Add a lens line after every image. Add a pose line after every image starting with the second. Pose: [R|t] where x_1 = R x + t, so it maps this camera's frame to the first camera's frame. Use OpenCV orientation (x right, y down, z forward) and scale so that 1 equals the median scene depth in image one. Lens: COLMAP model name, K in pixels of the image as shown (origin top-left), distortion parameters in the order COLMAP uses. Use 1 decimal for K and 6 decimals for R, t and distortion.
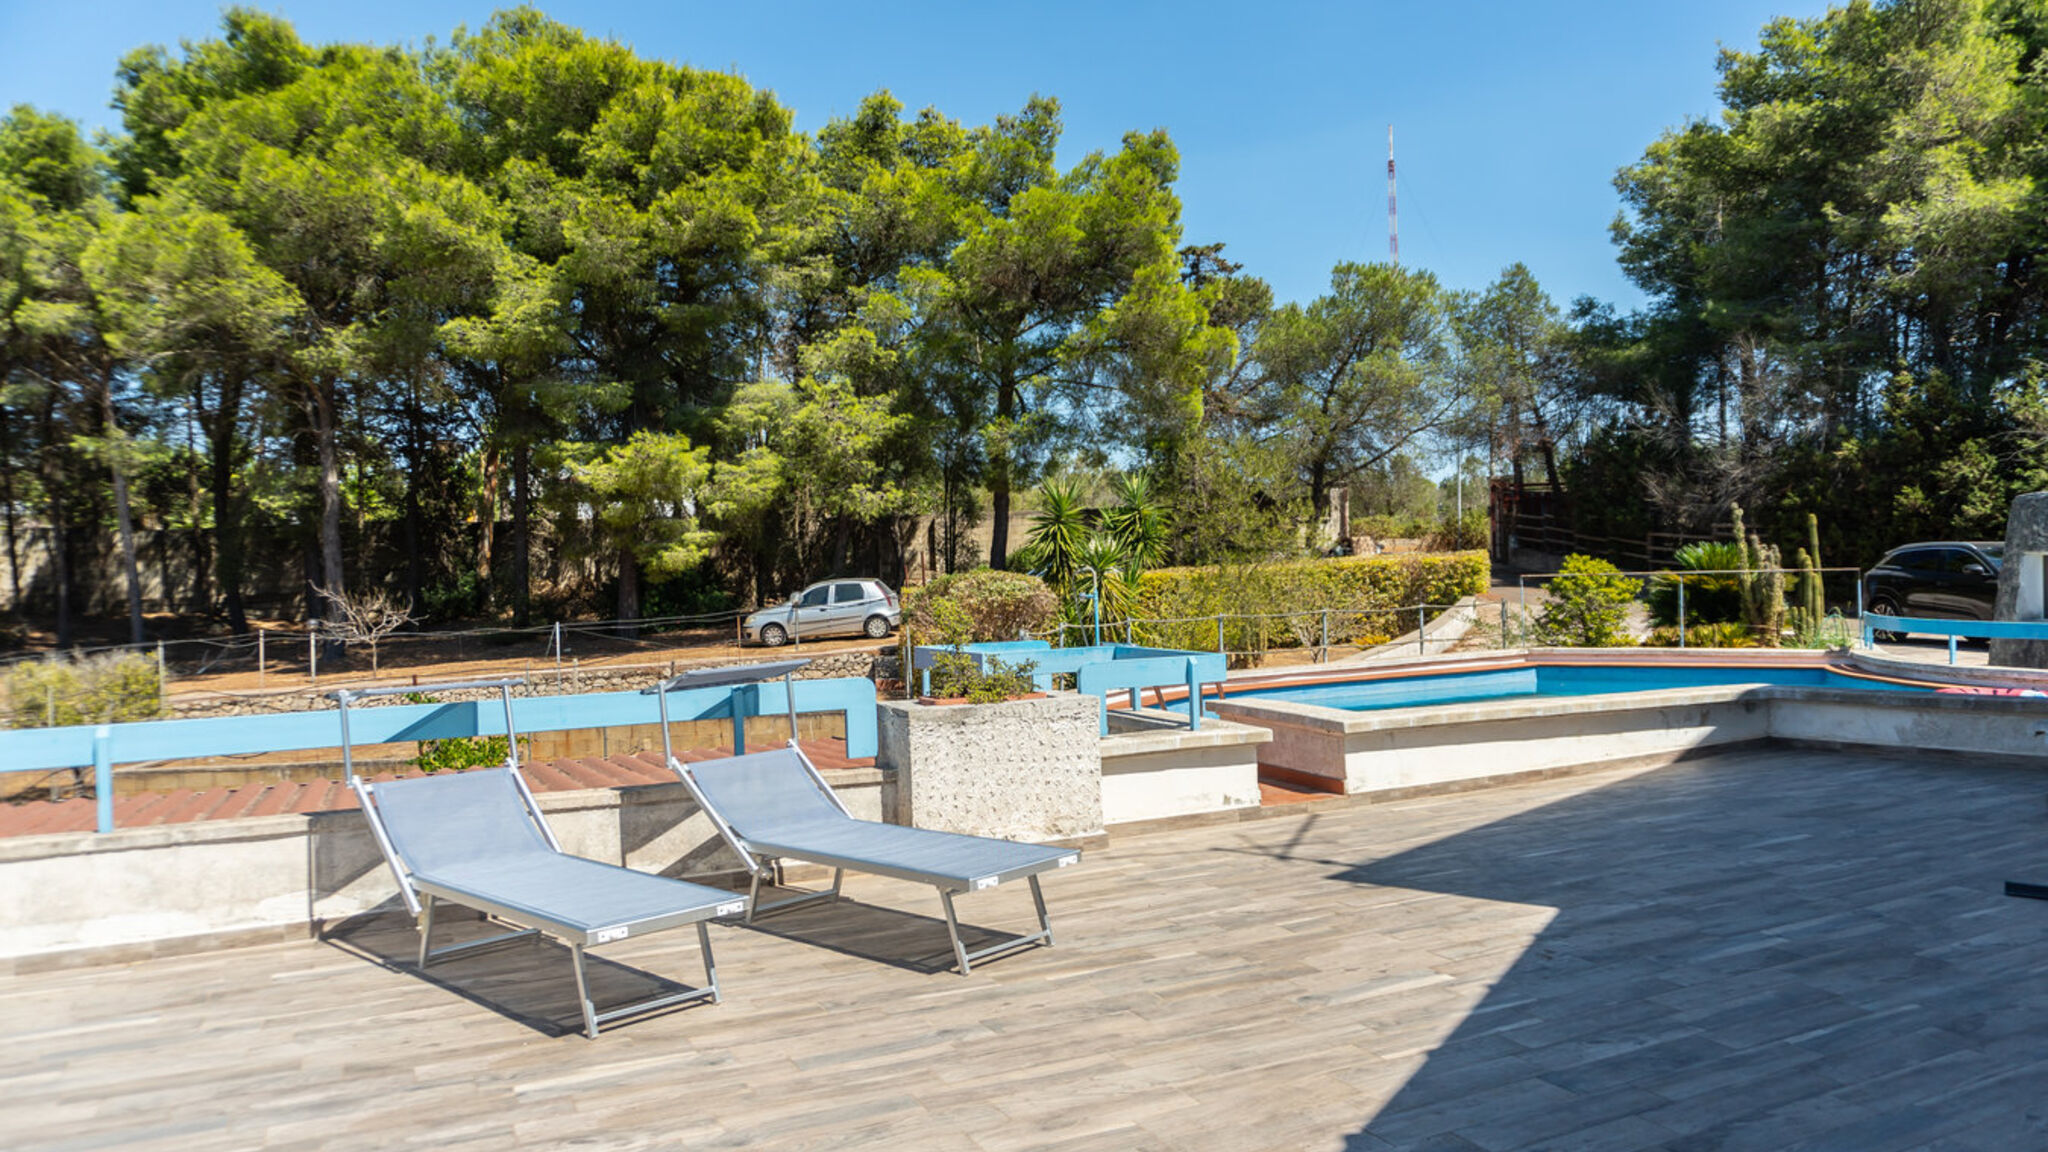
lens RADIAL K [[1390.7, 0, 1036.0], [0, 1390.7, 572.0], [0, 0, 1]] dist [-0.030472, 0.006847]
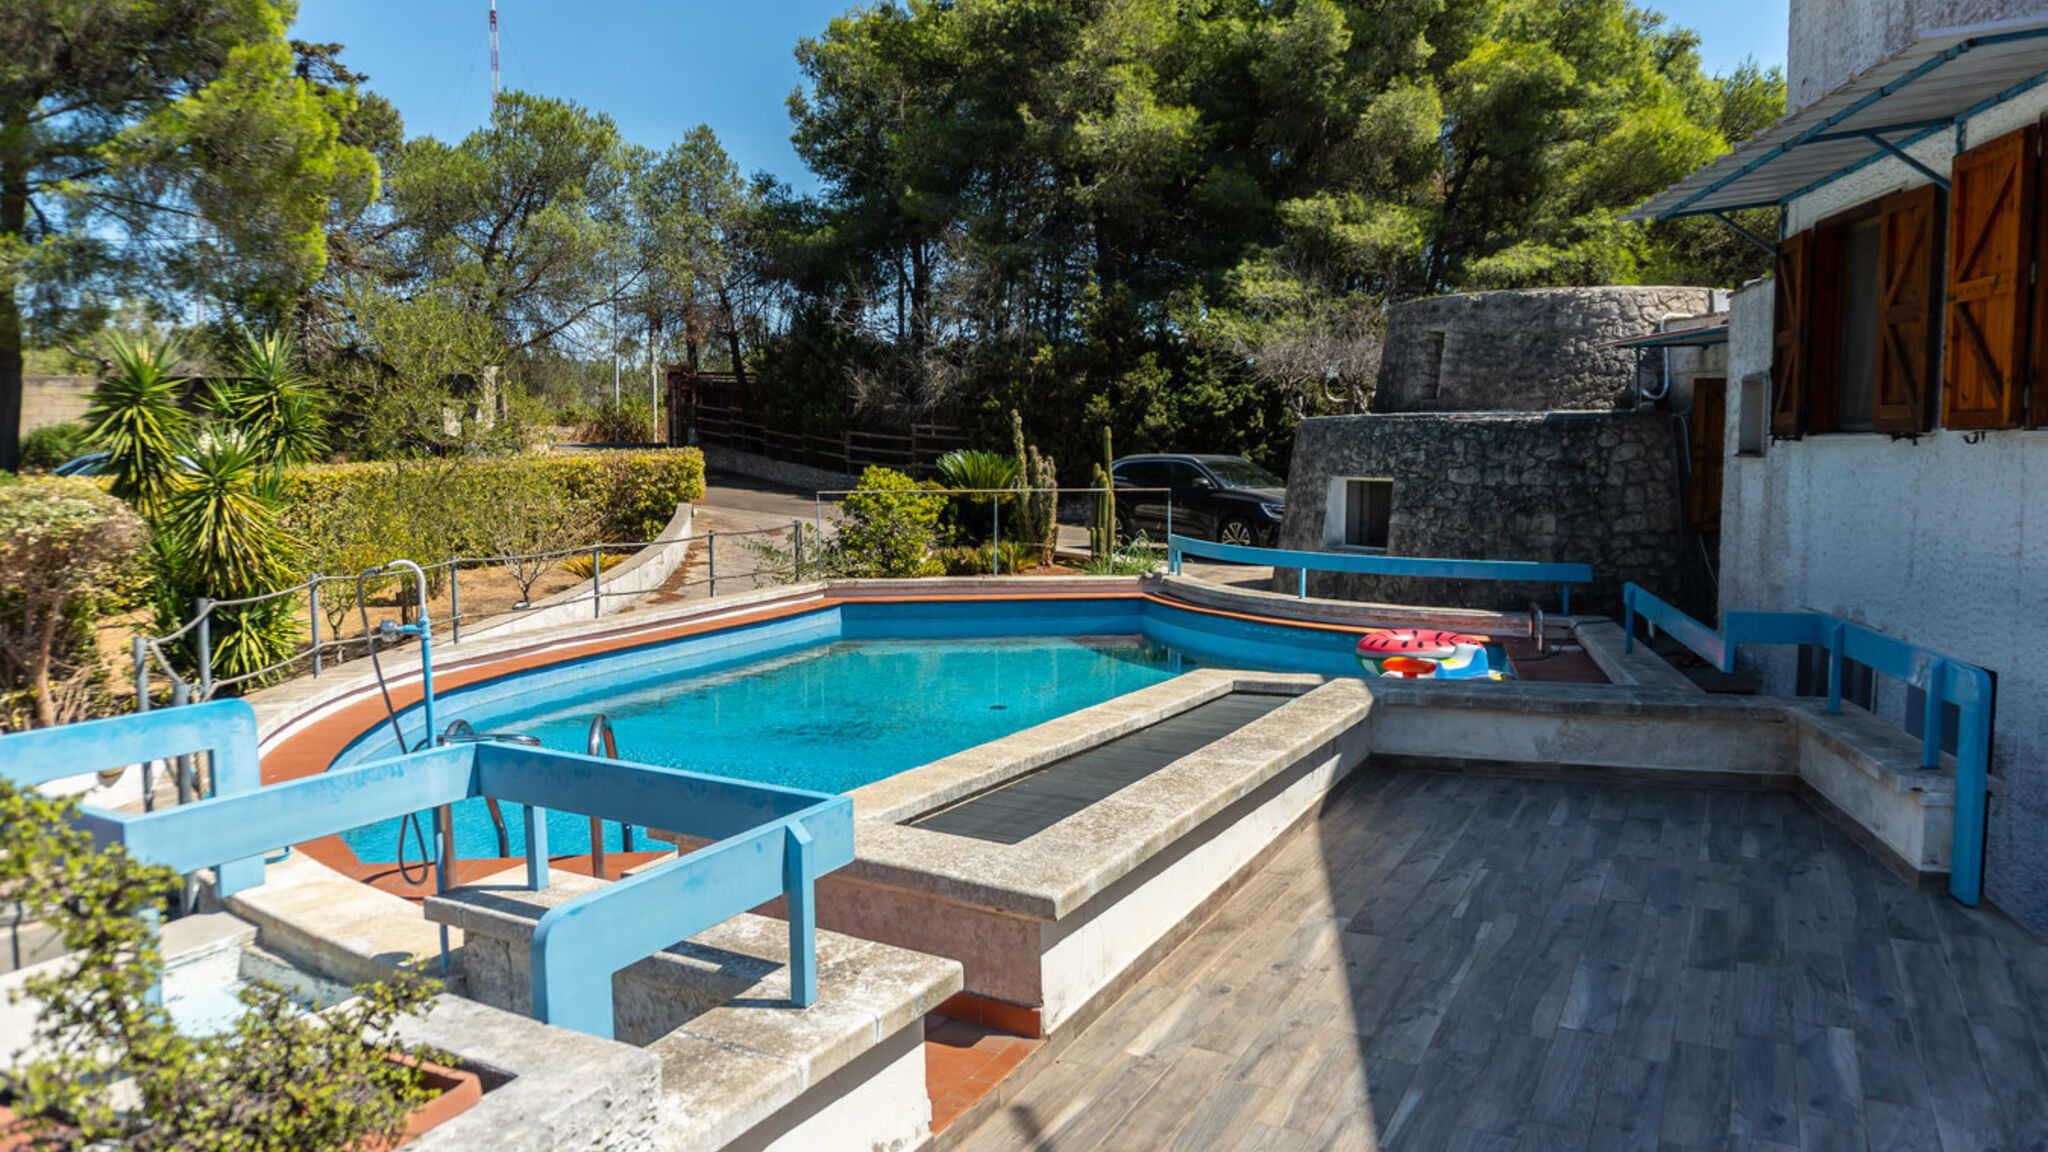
lens RADIAL K [[1390.7, 0, 1036.0], [0, 1390.7, 572.0], [0, 0, 1]] dist [-0.030472, 0.006847]
pose [[0.810785, -0.031791, 0.584480, -0.013737], [-0.017682, 0.996738, 0.078742, -0.009946], [-0.585077, -0.074178, 0.807579, 0.153654]]
